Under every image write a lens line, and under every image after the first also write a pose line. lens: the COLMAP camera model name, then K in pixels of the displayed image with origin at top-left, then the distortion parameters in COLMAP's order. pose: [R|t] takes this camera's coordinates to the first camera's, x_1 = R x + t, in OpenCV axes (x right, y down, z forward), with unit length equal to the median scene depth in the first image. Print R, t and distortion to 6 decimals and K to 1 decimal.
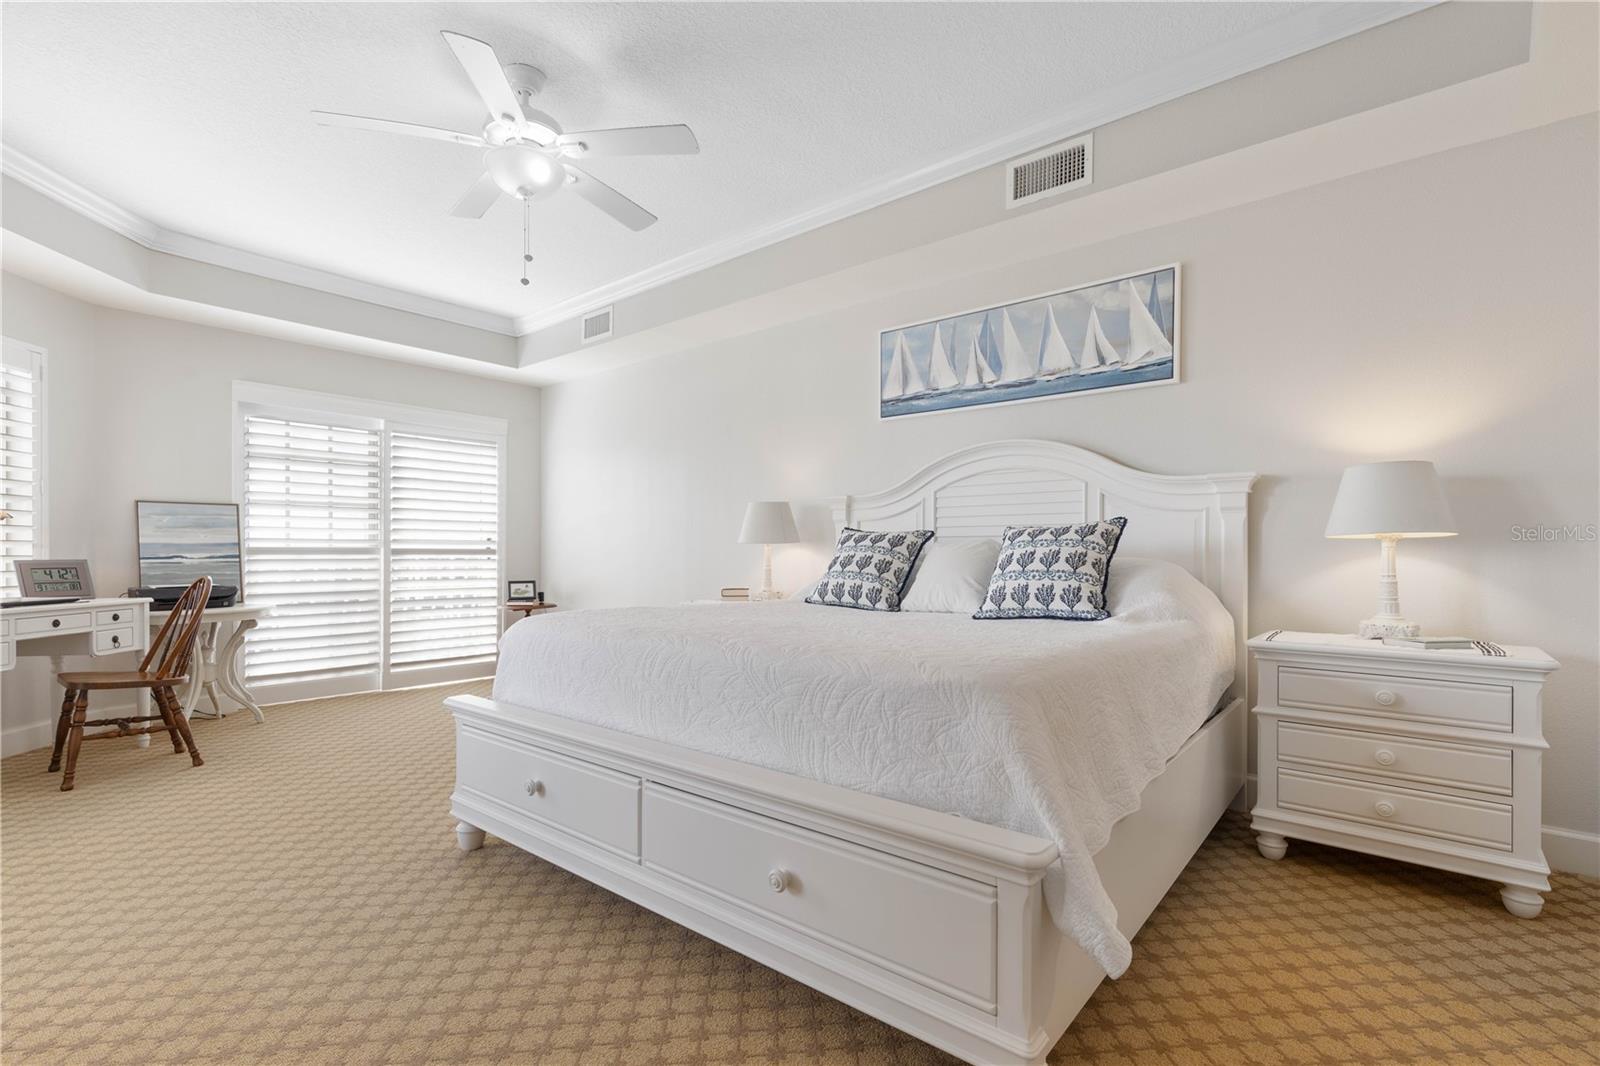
lens RADIAL K [[740.8, 0, 793.3], [0, 740.8, 548.6], [0, 0, 1]] dist [0.000150, -0.000099]
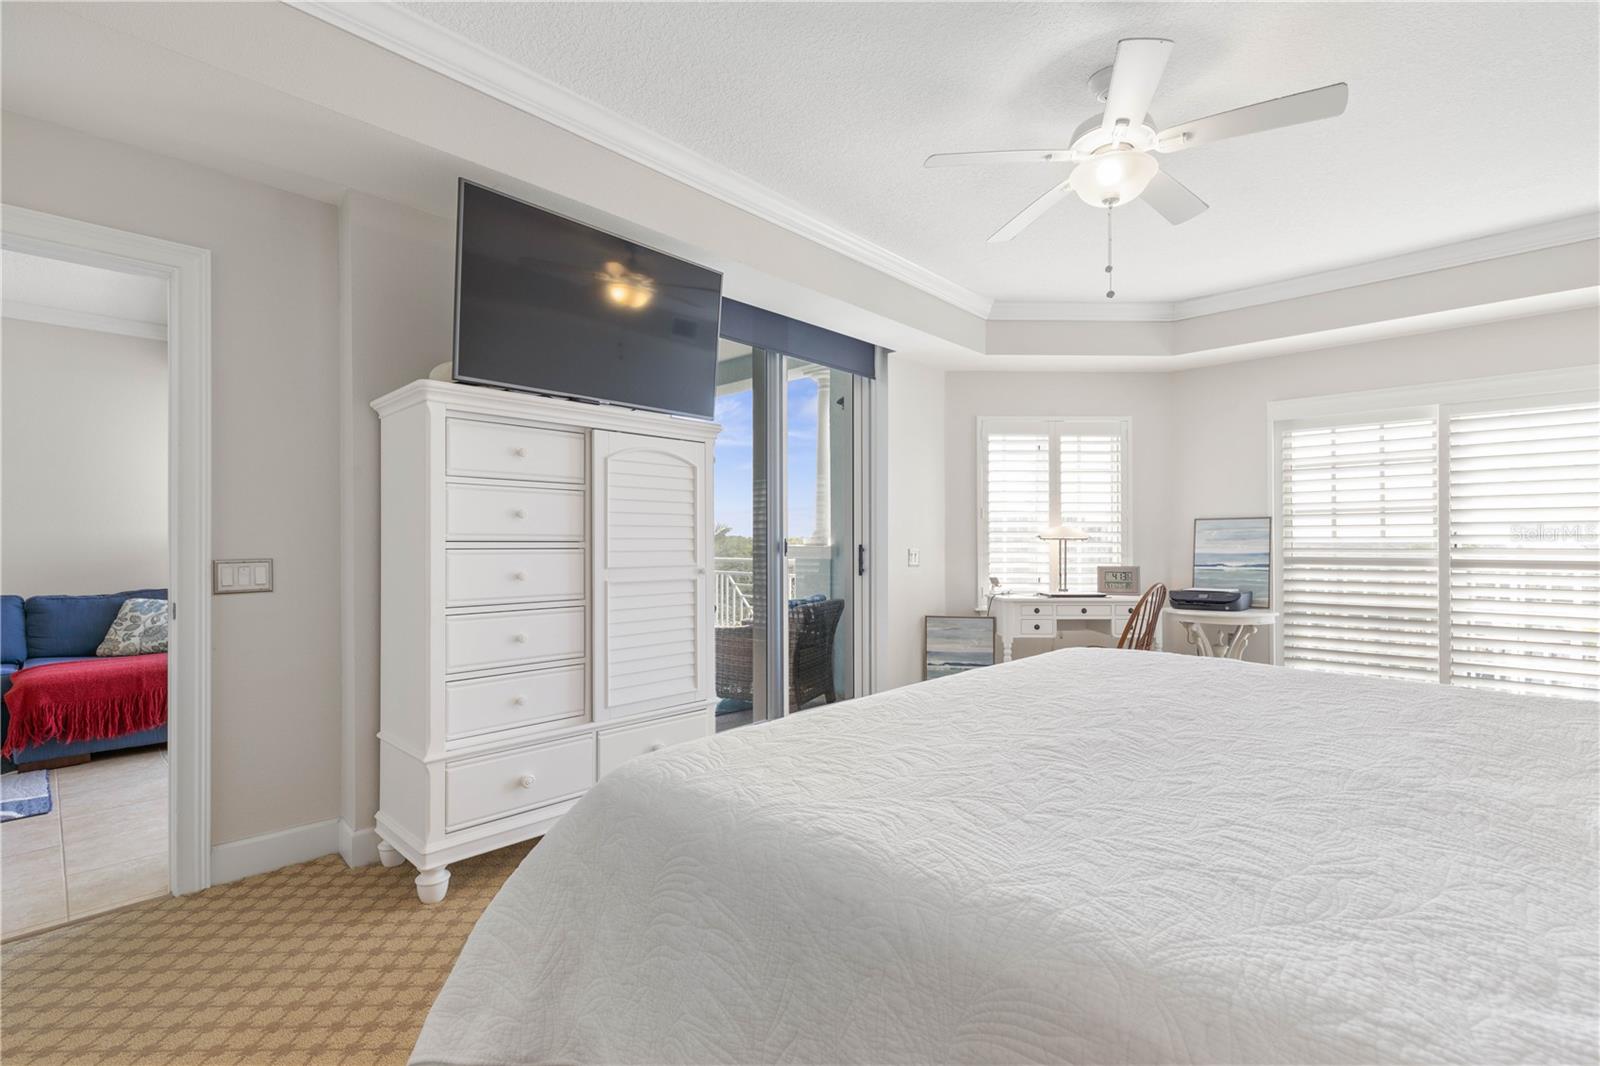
lens RADIAL K [[740.8, 0, 793.3], [0, 740.8, 548.6], [0, 0, 1]] dist [0.000150, -0.000099]
pose [[-0.076444, -0.001620, -0.997073, 0.361462], [0.002626, 0.999995, -0.001826, -0.013372], [0.997070, -0.002758, -0.076439, 0.369581]]
